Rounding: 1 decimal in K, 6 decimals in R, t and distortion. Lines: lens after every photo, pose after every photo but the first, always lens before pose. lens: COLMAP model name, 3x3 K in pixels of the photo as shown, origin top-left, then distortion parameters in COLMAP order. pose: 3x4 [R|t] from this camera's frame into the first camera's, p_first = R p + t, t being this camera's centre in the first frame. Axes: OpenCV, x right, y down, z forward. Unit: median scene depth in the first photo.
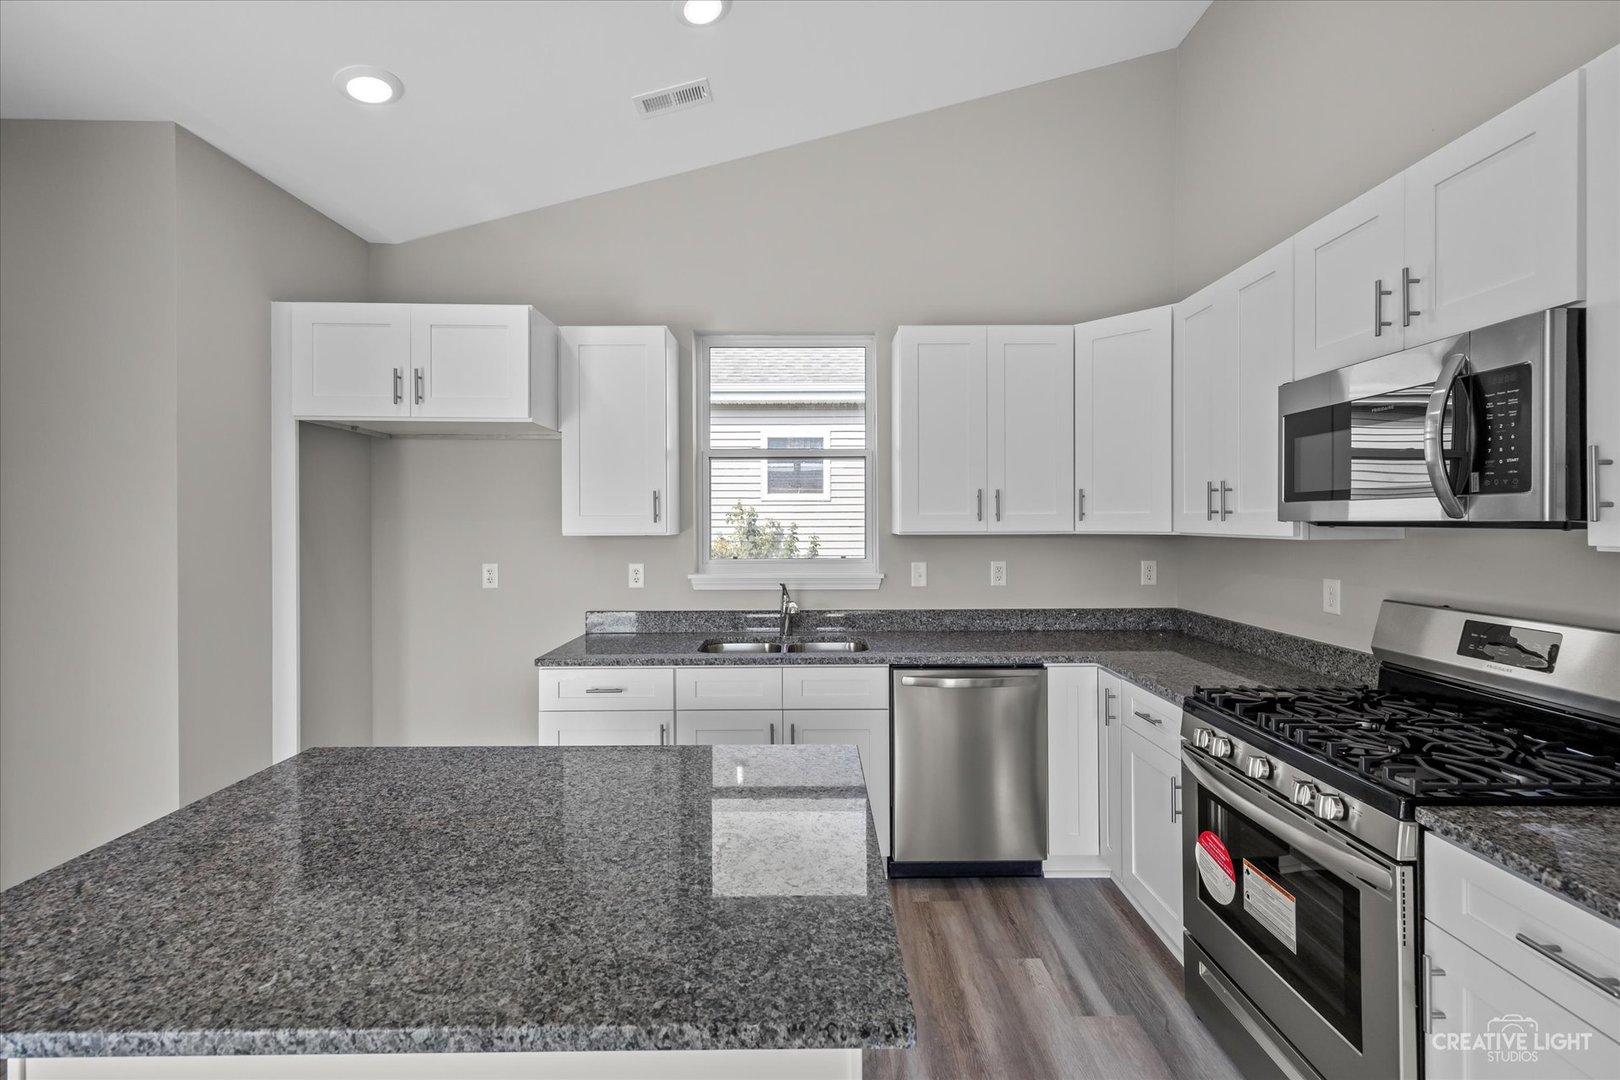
lens RADIAL K [[699.5, 0, 814.7], [0, 699.5, 512.1], [0, 0, 1]] dist [0.003661, 0.000315]
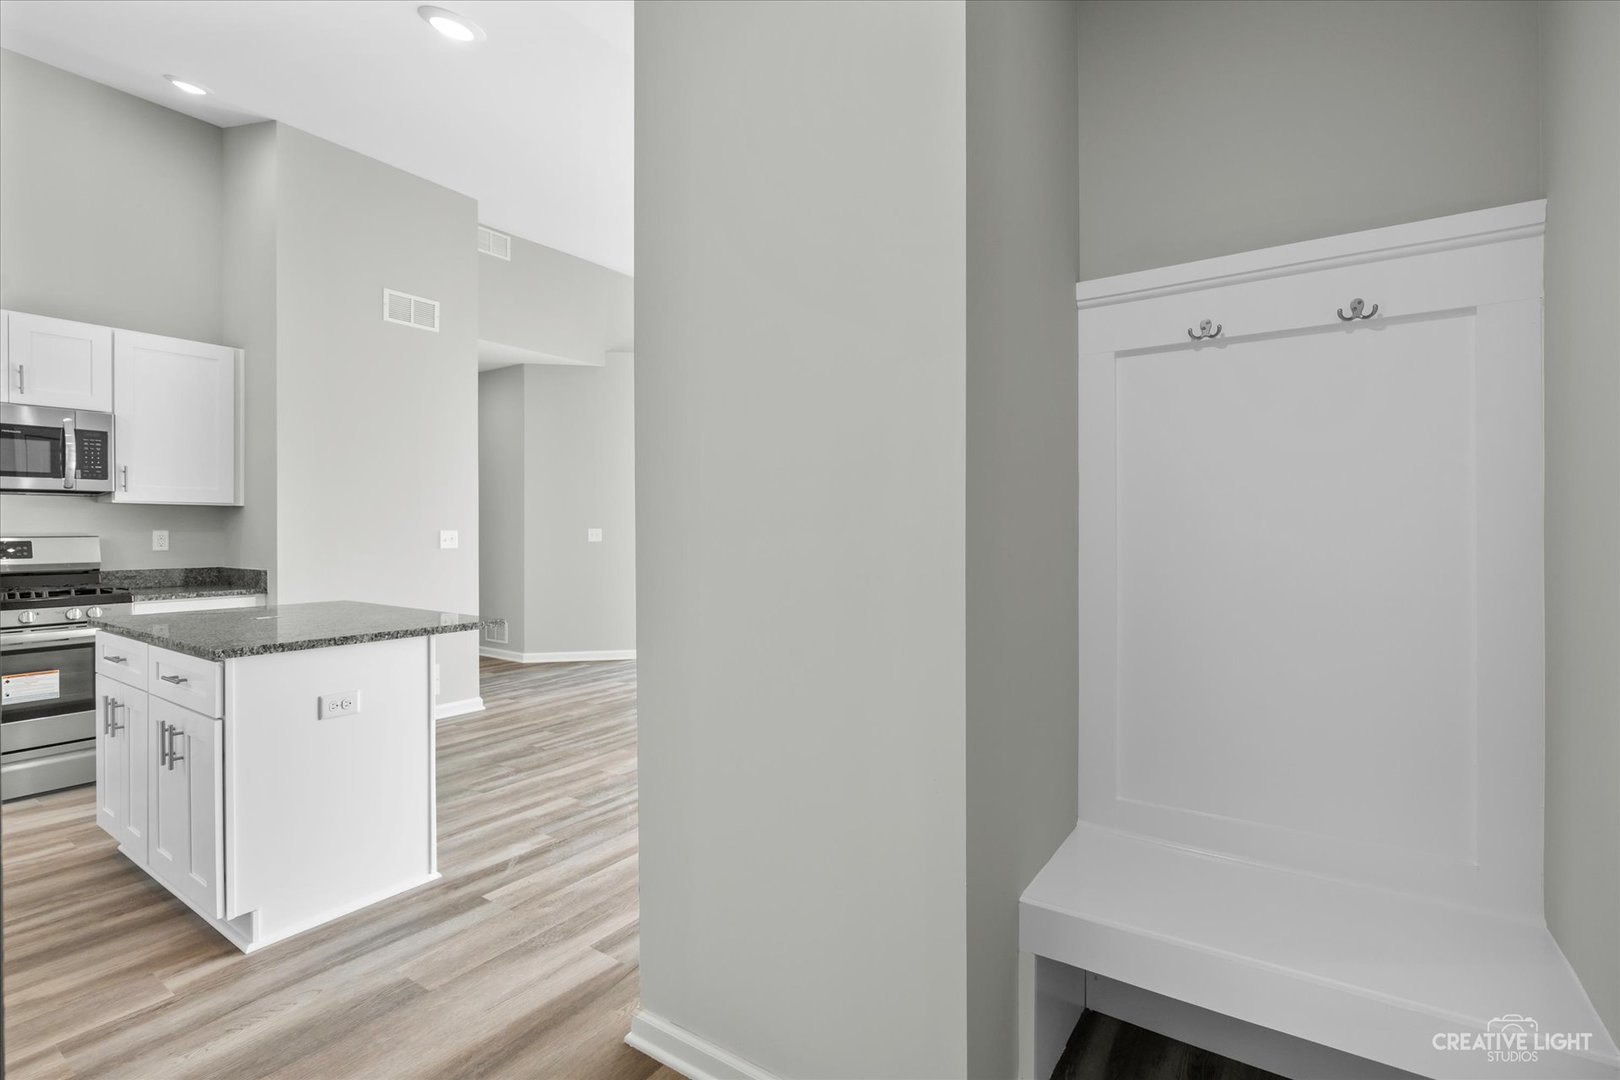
lens RADIAL K [[747.9, 0, 808.5], [0, 747.9, 533.9], [0, 0, 1]] dist [-0.010523, 0.000596]
pose [[-0.829749, 0.000702, 0.558136, -2.097773], [-0.001770, 0.999991, -0.003888, 0.138230], [-0.558134, -0.004214, -0.829740, 1.404616]]
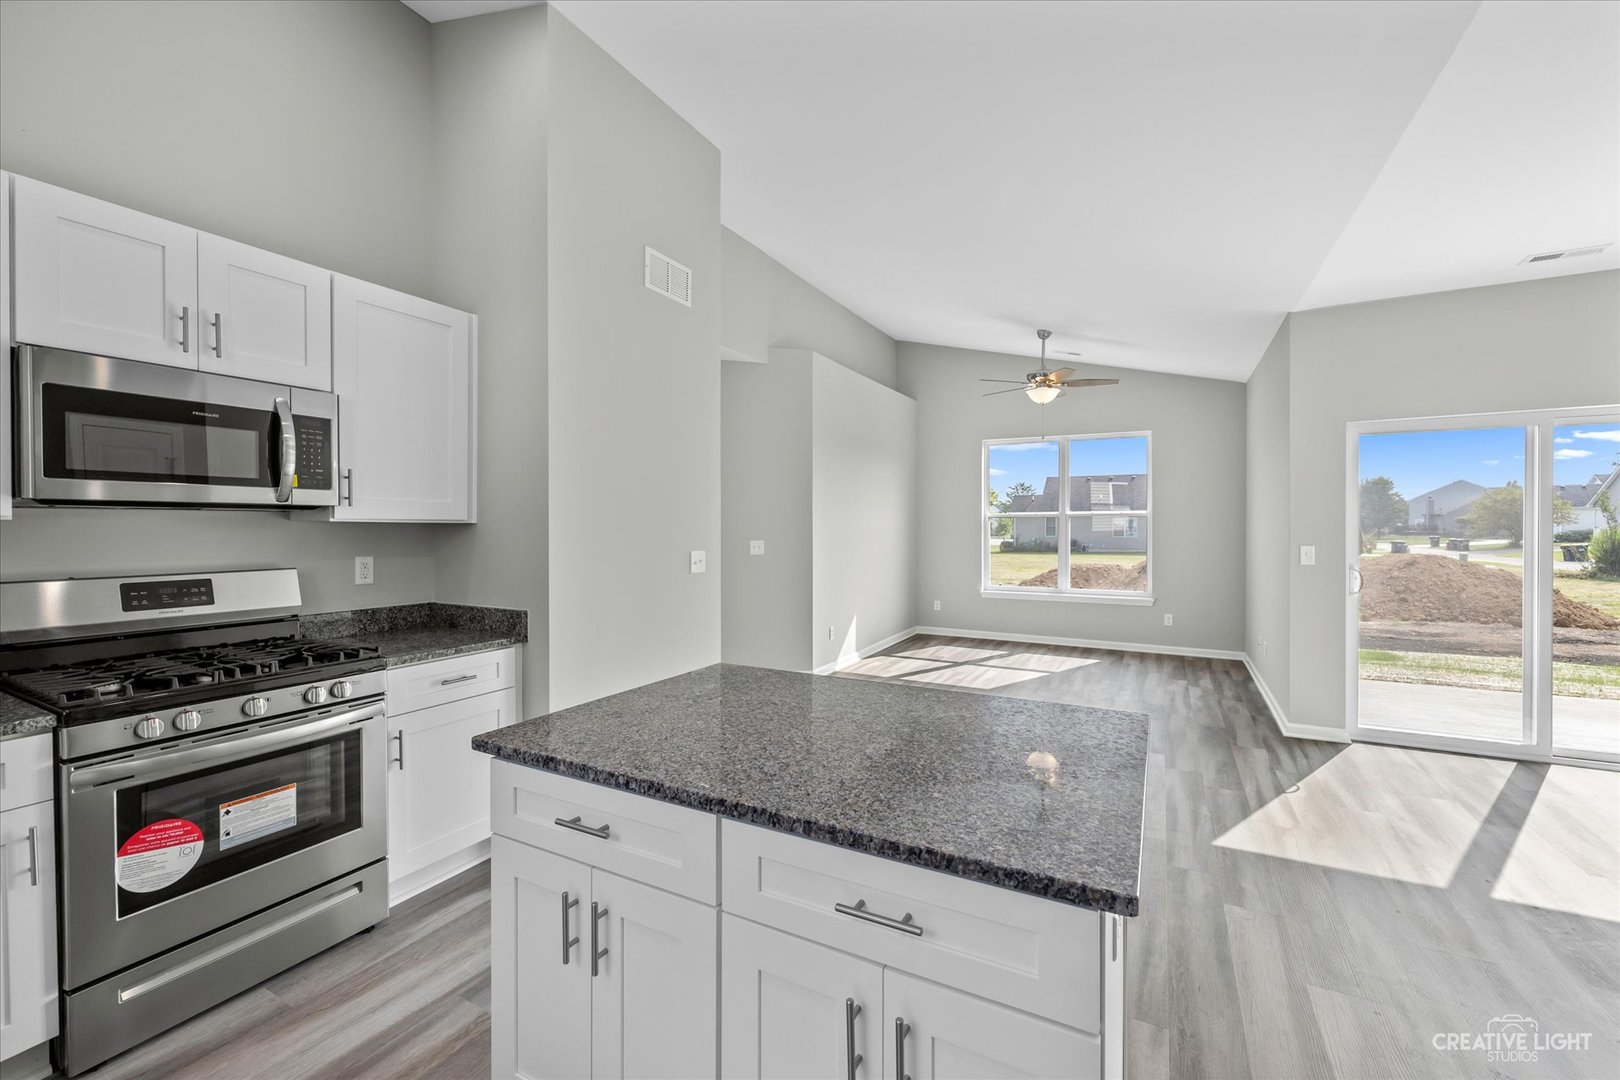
lens RADIAL K [[668.4, 0, 810.3], [0, 668.4, 532.3], [0, 0, 1]] dist [-0.001677, -0.000733]
pose [[-0.879850, -0.002383, 0.475246, -0.700658], [-0.003724, 0.999991, -0.001880, 0.062317], [-0.475237, -0.003424, -0.879851, 1.476522]]
